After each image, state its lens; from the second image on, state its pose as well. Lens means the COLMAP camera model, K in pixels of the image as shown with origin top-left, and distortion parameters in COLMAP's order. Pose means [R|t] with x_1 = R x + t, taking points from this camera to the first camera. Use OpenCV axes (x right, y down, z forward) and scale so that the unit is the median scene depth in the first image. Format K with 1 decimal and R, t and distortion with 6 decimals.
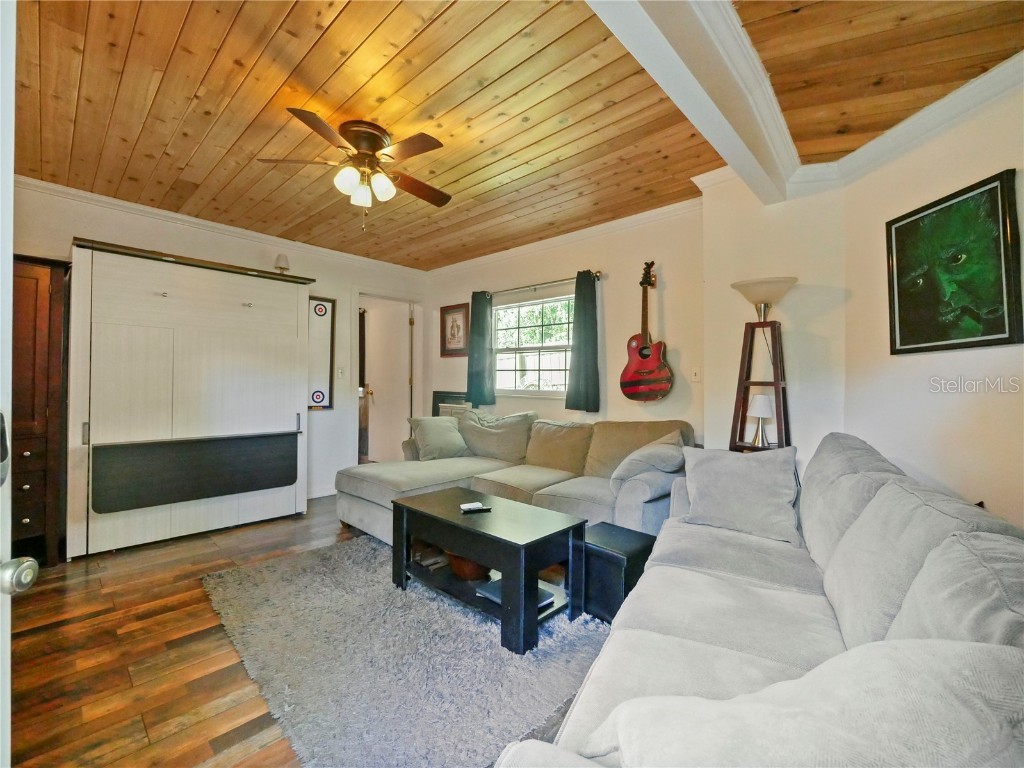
lens RADIAL K [[452.9, 0, 510.9], [0, 452.9, 384.7], [0, 0, 1]] dist [-0.002678, -0.000556]
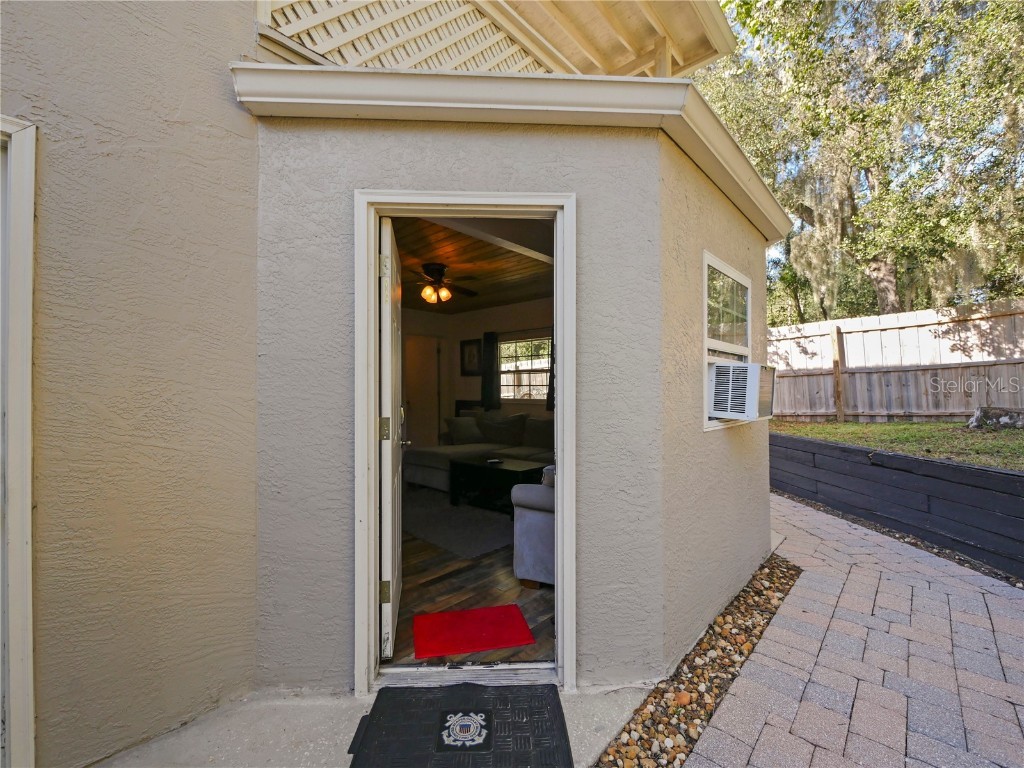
lens RADIAL K [[452.9, 0, 512.9], [0, 452.9, 388.0], [0, 0, 1]] dist [-0.002678, -0.000556]
pose [[0.999774, -0.017756, 0.011651, -0.011547], [0.017898, 0.999766, -0.012145, -0.004902], [-0.011433, 0.012351, 0.999858, -0.484843]]
